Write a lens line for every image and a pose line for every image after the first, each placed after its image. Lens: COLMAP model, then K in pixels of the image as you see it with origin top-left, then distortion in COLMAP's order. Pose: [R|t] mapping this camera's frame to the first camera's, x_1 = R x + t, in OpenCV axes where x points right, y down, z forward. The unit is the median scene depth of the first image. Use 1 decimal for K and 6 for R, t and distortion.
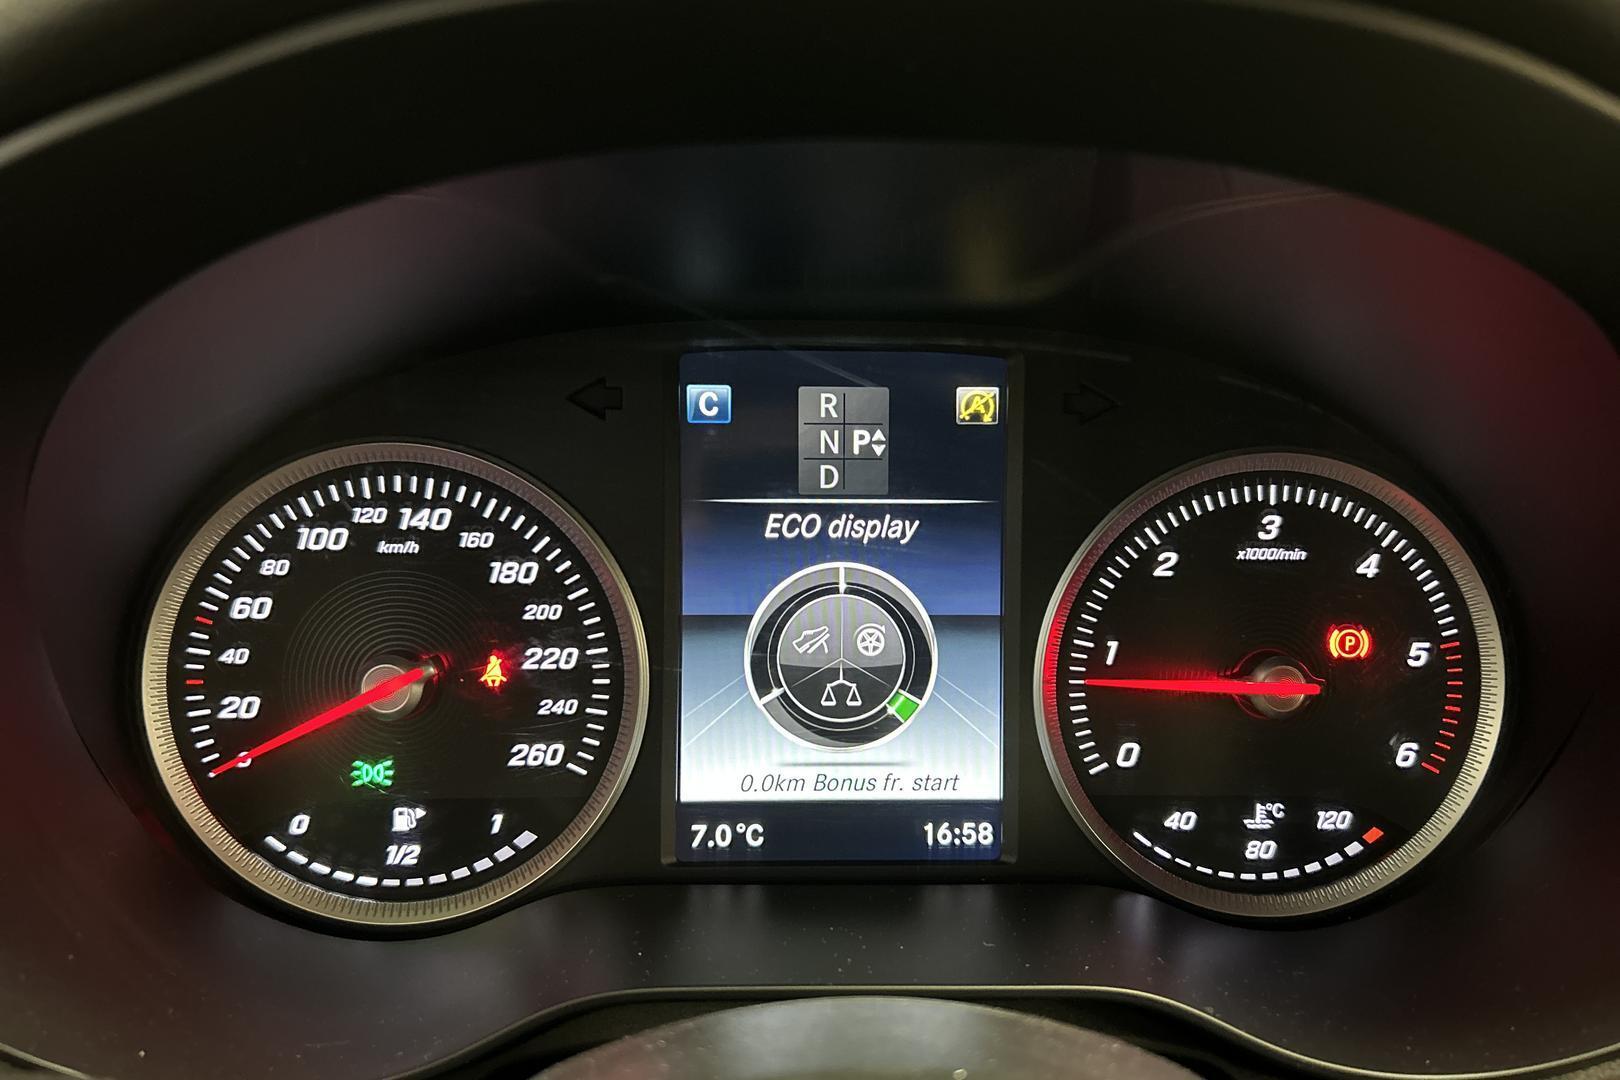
lens RADIAL K [[1092.6, 0, 810.0], [0, 1092.6, 540.0], [0, 0, 1]] dist [0.057601, -0.108780]
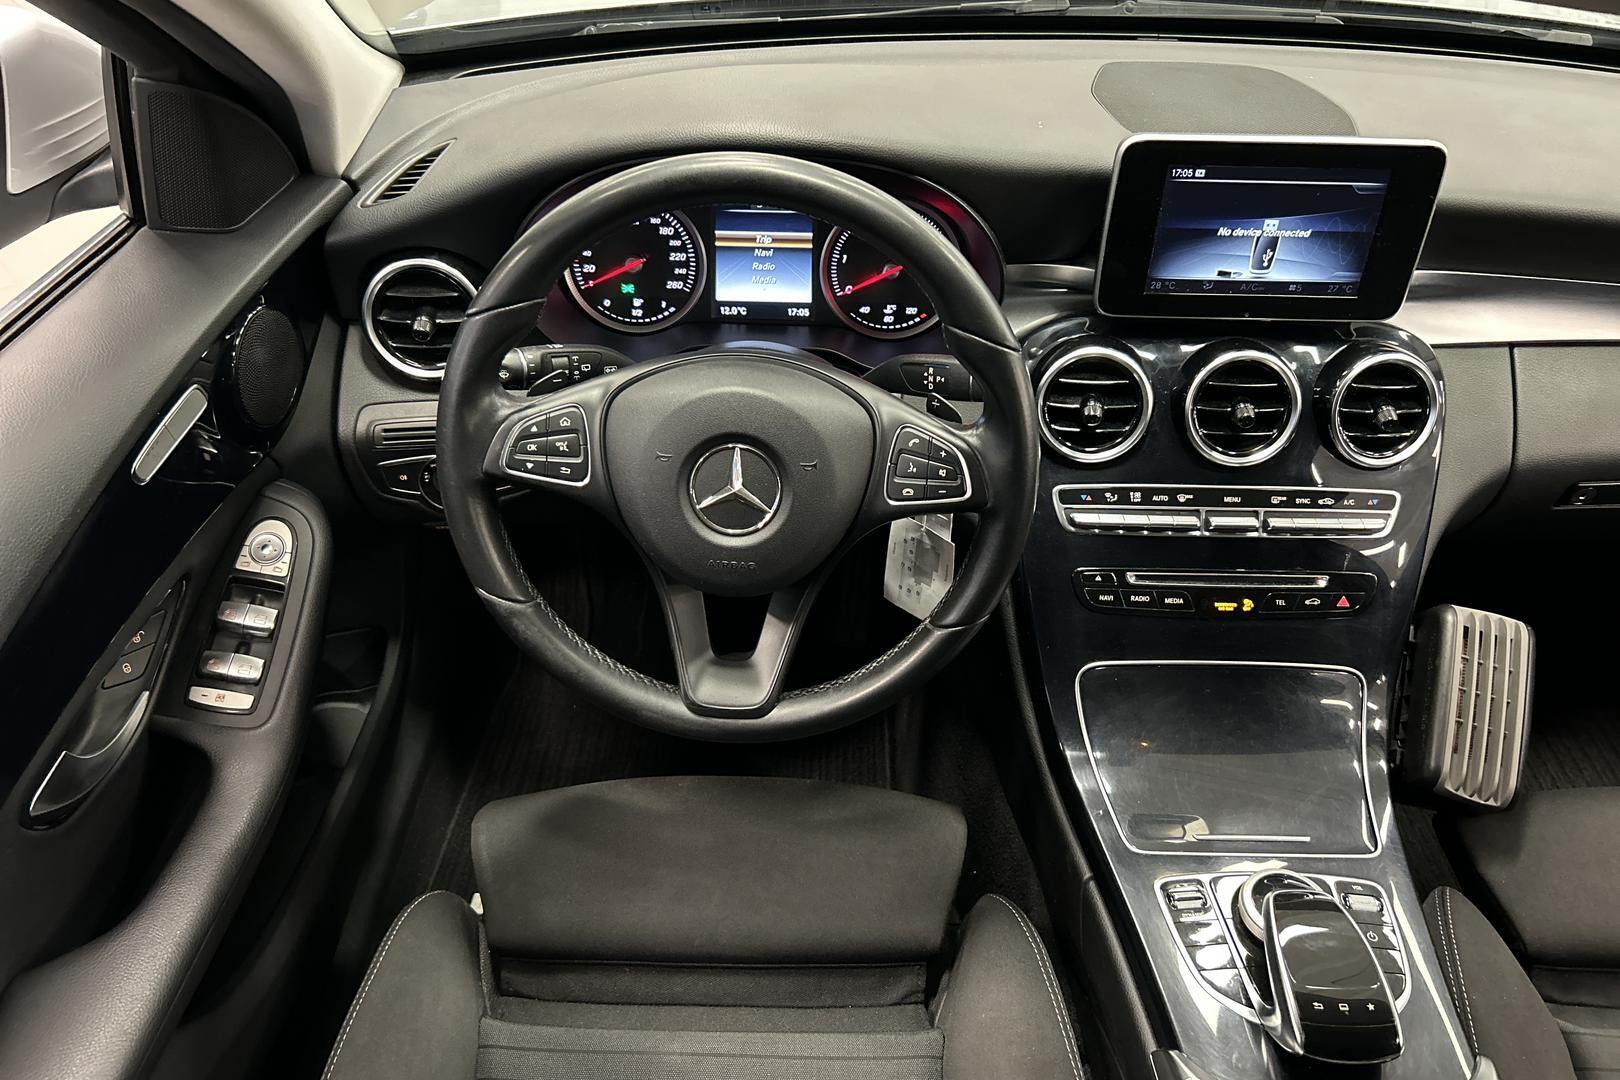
lens RADIAL K [[1145.7, 0, 817.2], [0, 1145.7, 544.4], [0, 0, 1]] dist [0.036287, -0.064836]
pose [[0.998896, 0.034662, -0.031712, 0.336097], [-0.018730, 0.912875, 0.407809, -0.533050], [0.043084, -0.406765, 0.912516, -2.569869]]
